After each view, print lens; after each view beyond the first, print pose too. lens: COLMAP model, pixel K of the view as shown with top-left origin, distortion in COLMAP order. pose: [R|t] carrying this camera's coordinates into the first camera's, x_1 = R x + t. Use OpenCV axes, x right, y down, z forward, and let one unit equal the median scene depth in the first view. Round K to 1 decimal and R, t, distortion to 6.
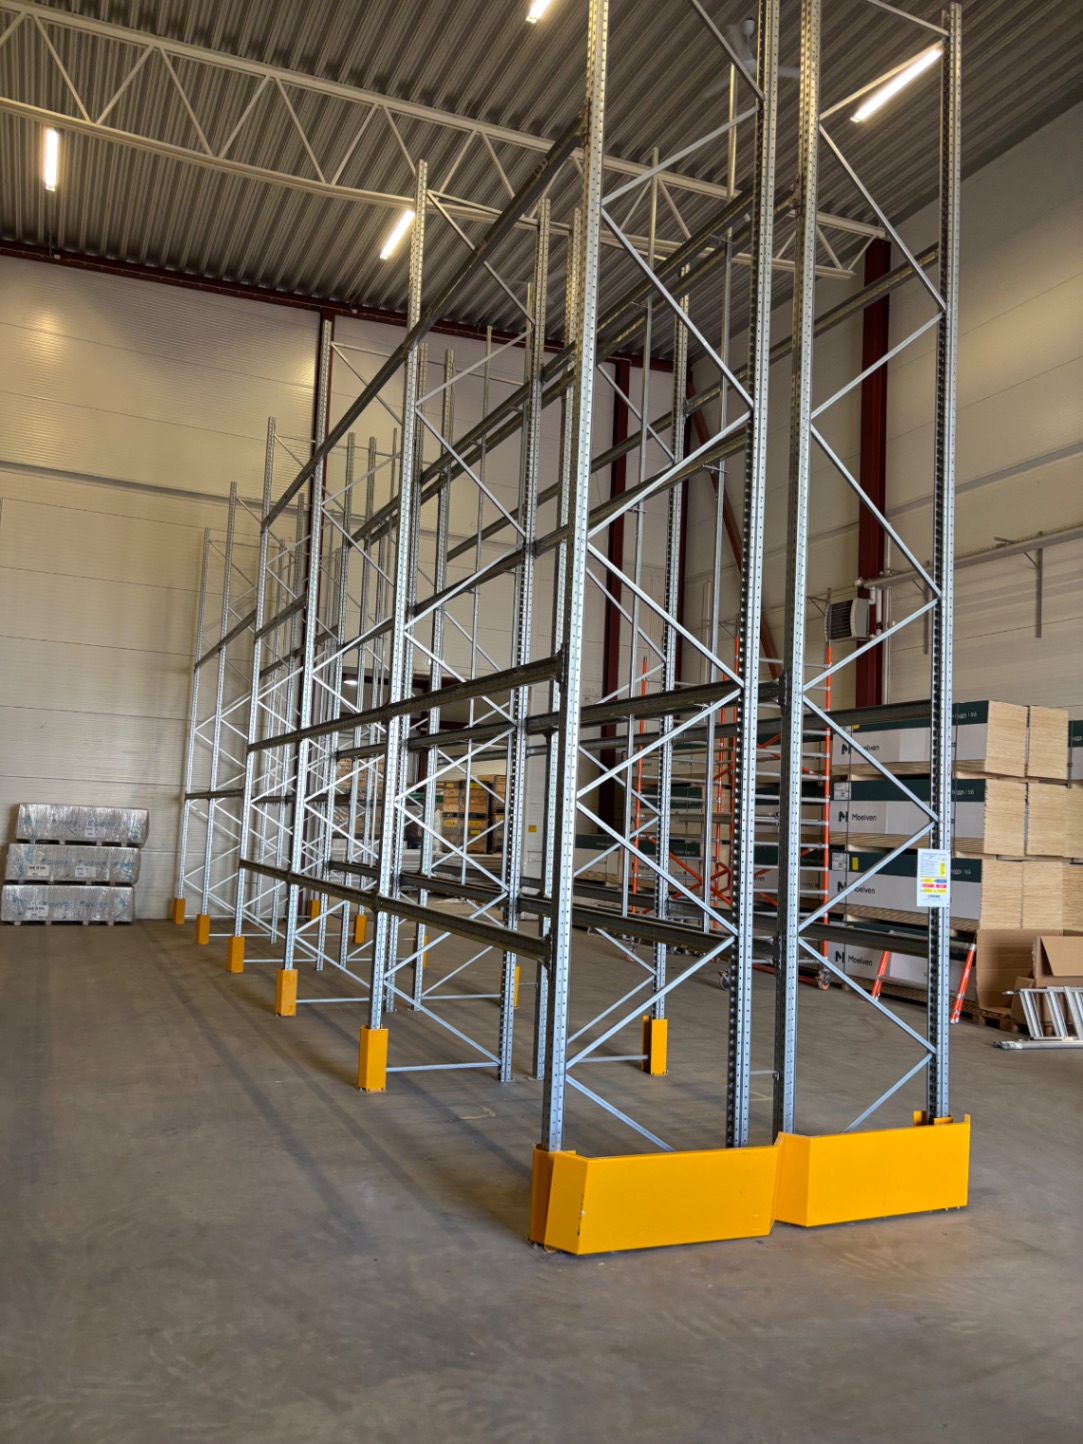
lens RADIAL K [[1104.0, 0, 544.0], [0, 1104.0, 729.8], [0, 0, 1]] dist [0.051068, -0.055960]
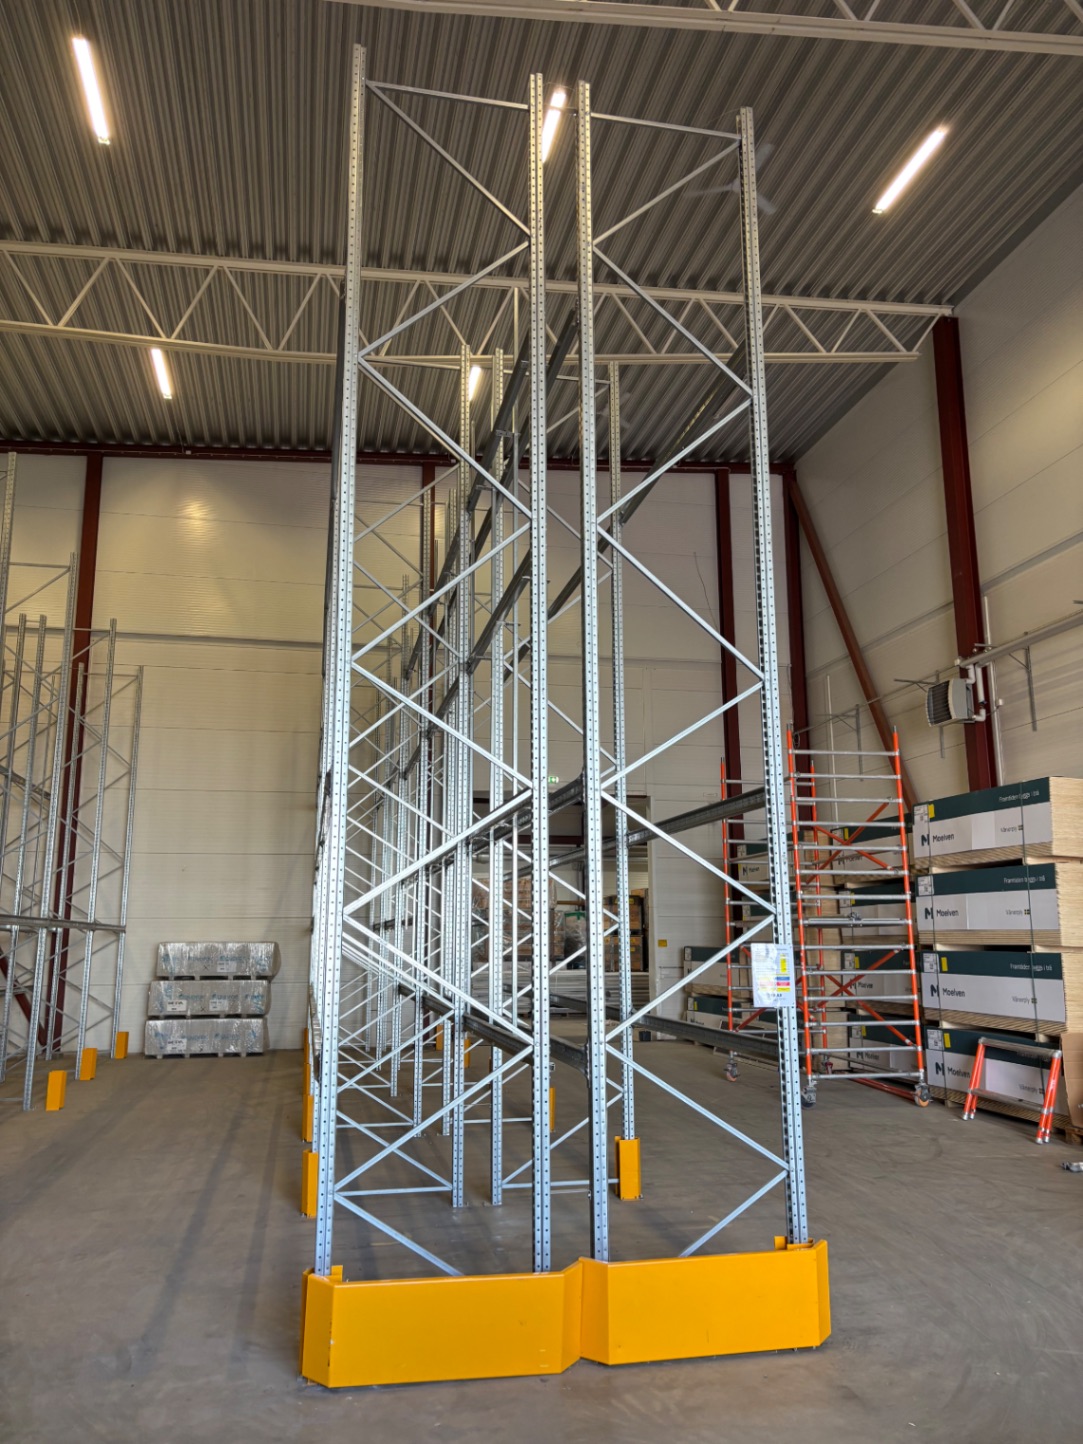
lens RADIAL K [[1104.0, 0, 548.3], [0, 1104.0, 713.1], [0, 0, 1]] dist [0.051068, -0.055960]
pose [[0.975105, -0.091899, -0.201805, 0.281216], [0.067186, 0.989743, -0.126078, 0.014451], [0.211322, 0.109380, 0.971277, 0.016681]]
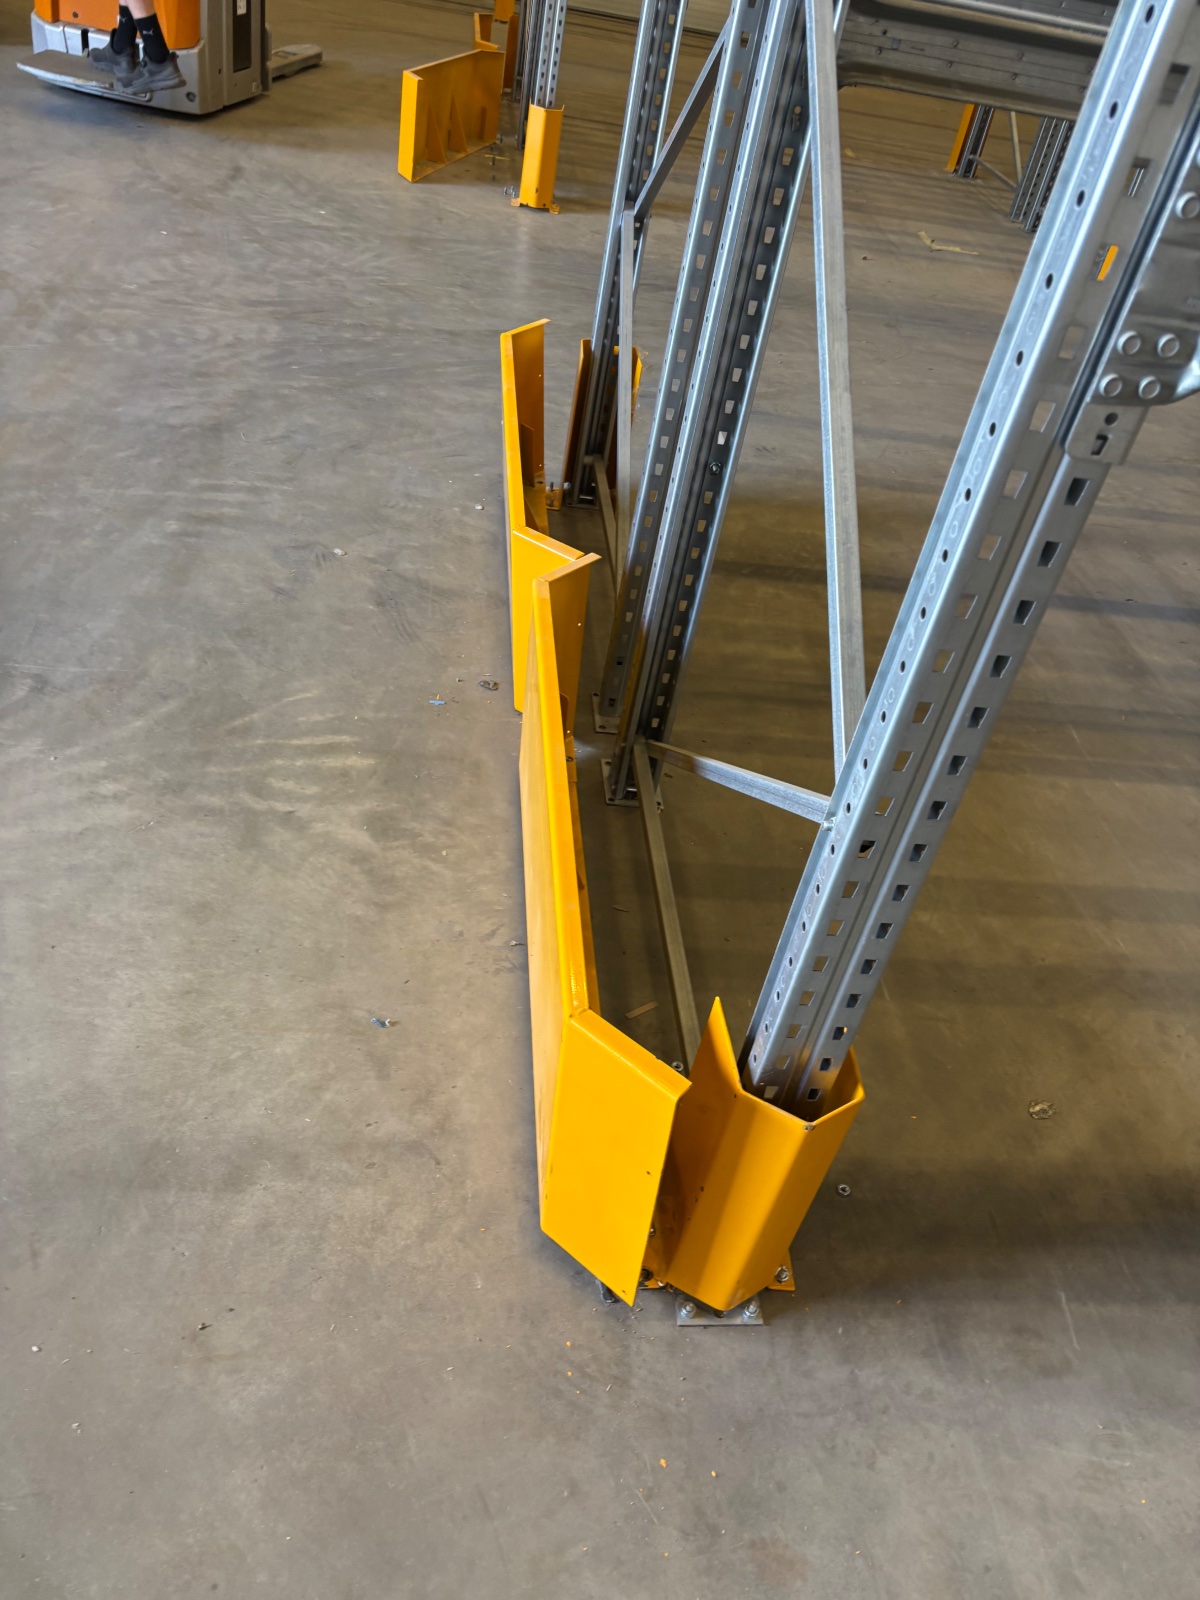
lens RADIAL K [[1223.3, 0, 597.9], [0, 1223.3, 800.2], [0, 0, 1]] dist [0.051068, -0.055960]
pose [[-0.327307, 0.508346, -0.796526, 0.391423], [-0.096665, 0.820522, 0.563382, 0.132895], [0.939961, 0.261395, -0.219424, 0.748400]]
